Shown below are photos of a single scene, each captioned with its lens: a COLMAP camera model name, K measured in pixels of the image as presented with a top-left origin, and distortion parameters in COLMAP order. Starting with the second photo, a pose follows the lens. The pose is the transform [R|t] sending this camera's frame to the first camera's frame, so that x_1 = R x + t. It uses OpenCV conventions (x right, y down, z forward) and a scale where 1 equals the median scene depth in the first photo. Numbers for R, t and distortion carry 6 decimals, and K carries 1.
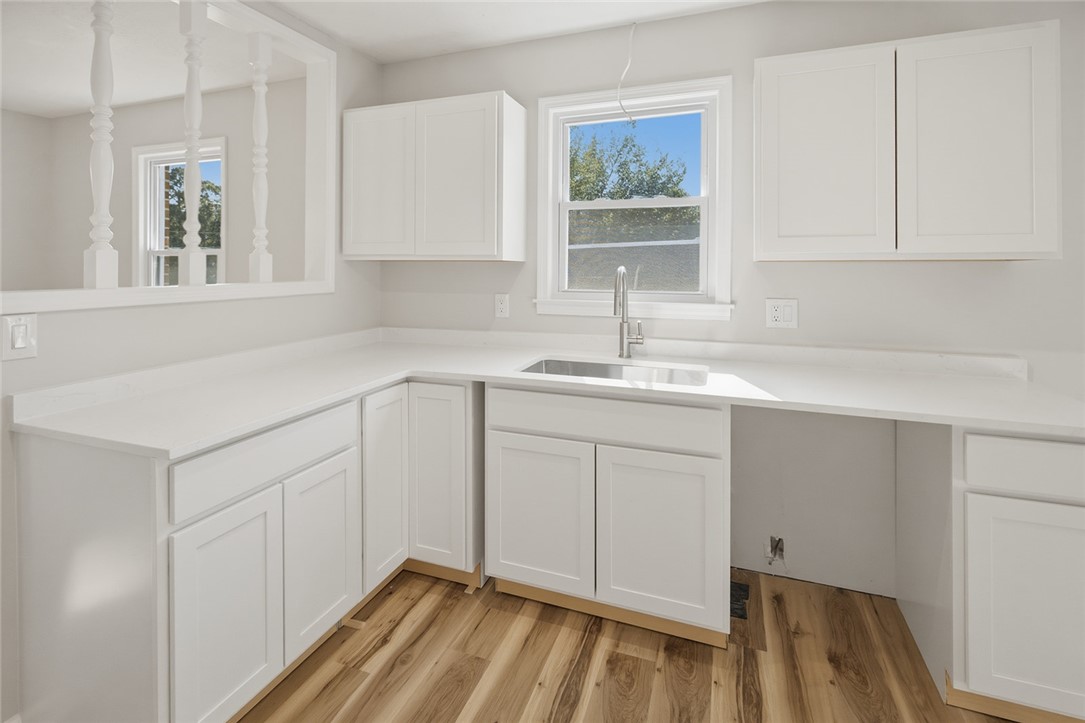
lens RADIAL K [[509.8, 0, 546.3], [0, 509.8, 267.7], [0, 0, 1]] dist [0.002136, 0.000537]
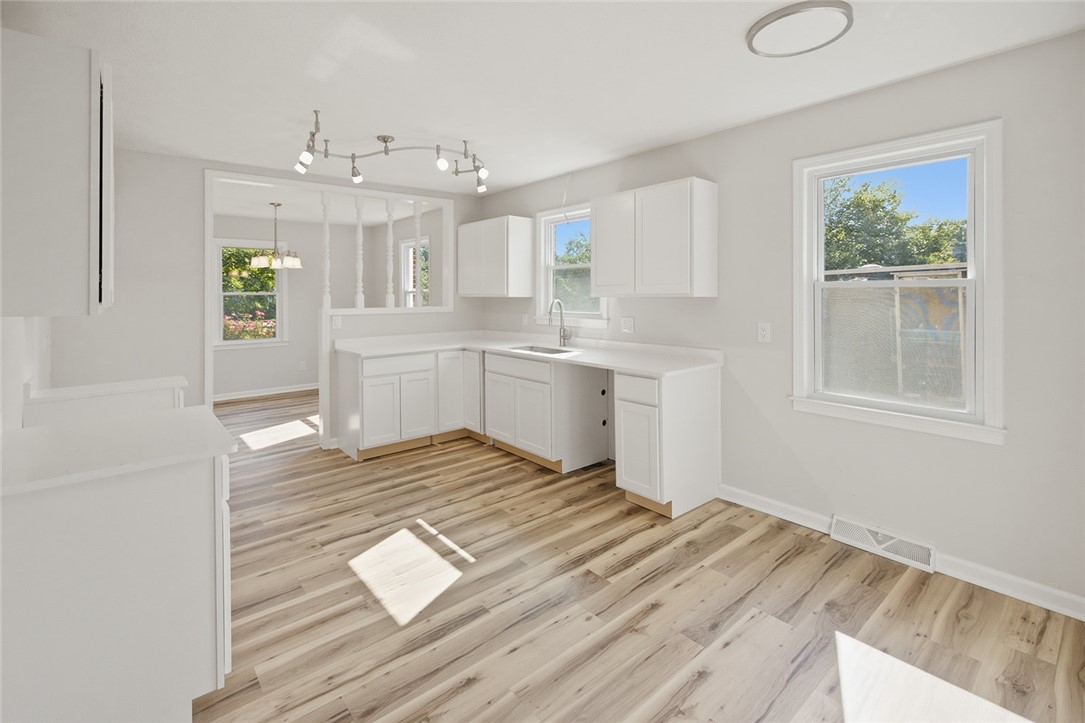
lens RADIAL K [[502.4, 0, 563.8], [0, 502.4, 295.4], [0, 0, 1]] dist [0.001090, -0.000531]
pose [[0.883393, -0.003984, -0.468616, 1.114413], [0.004151, 0.999991, -0.000675, -0.018335], [0.468615, -0.001350, 0.883402, -0.735570]]
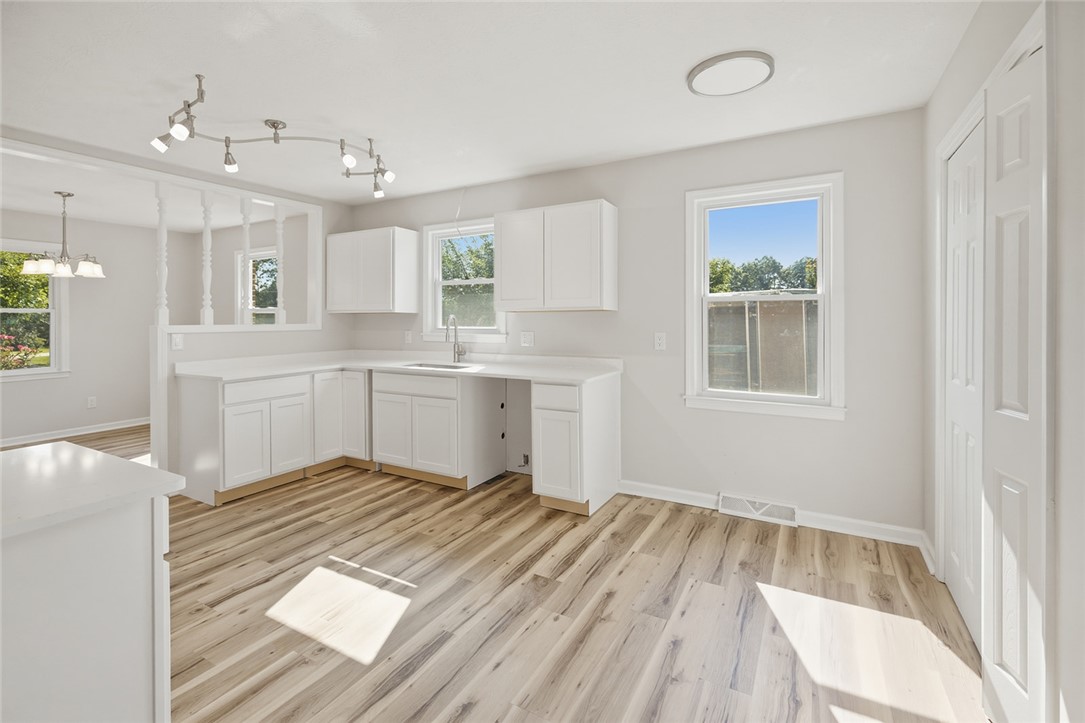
lens RADIAL K [[483.0, 0, 563.3], [0, 483.0, 318.7], [0, 0, 1]] dist [0.000984, -0.000502]
pose [[0.991294, -0.005775, -0.131541, 0.835181], [0.005119, 0.999973, -0.005320, 0.023904], [0.131568, 0.004600, 0.991297, -0.796544]]
